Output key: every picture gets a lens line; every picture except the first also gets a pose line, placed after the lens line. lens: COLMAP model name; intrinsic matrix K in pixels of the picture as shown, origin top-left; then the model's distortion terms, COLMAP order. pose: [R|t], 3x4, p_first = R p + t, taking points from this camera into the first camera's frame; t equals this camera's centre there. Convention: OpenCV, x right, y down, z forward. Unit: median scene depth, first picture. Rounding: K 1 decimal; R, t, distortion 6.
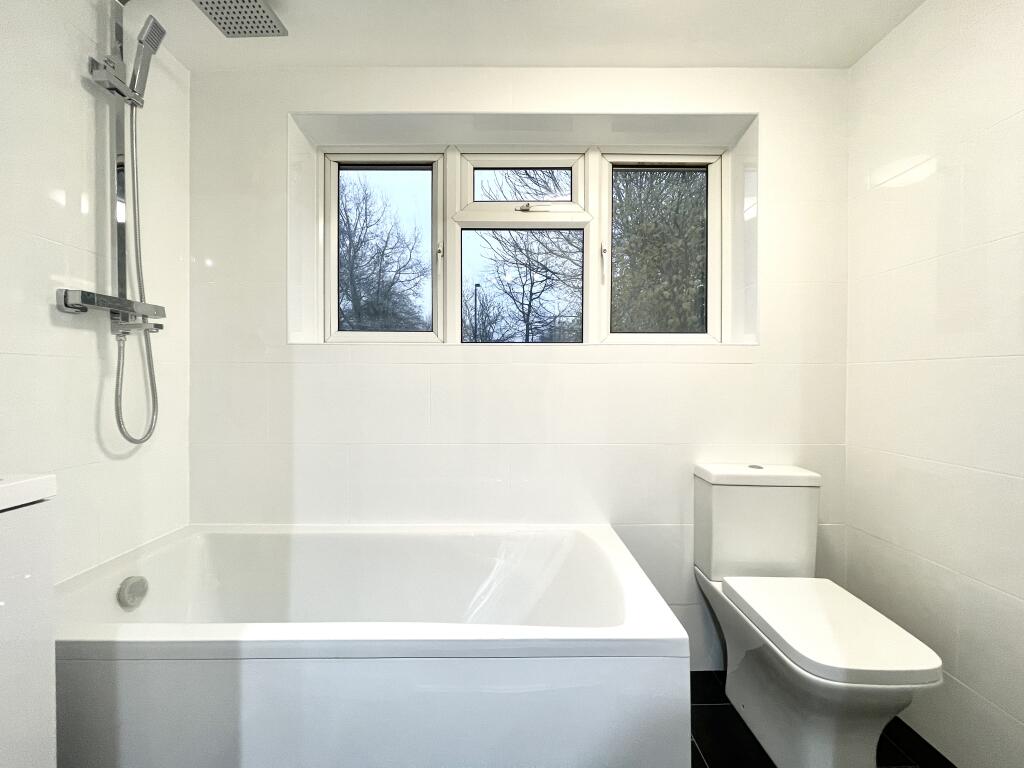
lens RADIAL K [[414.0, 0, 508.9], [0, 414.0, 384.7], [0, 0, 1]] dist [-0.004302, 0.000375]
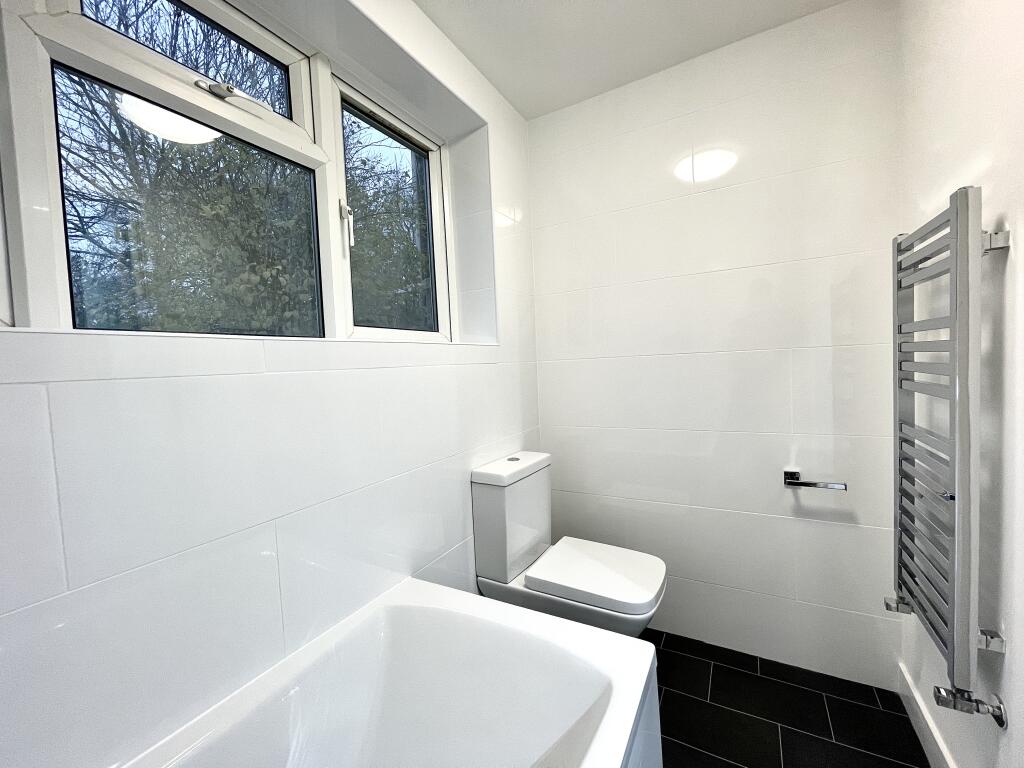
lens RADIAL K [[414.0, 0, 513.8], [0, 414.0, 384.8], [0, 0, 1]] dist [-0.004302, 0.000375]
pose [[0.491674, -0.067847, 0.868132, -0.299362], [0.057343, 0.997319, 0.045466, -0.040010], [-0.868889, 0.027427, 0.494247, 0.425348]]
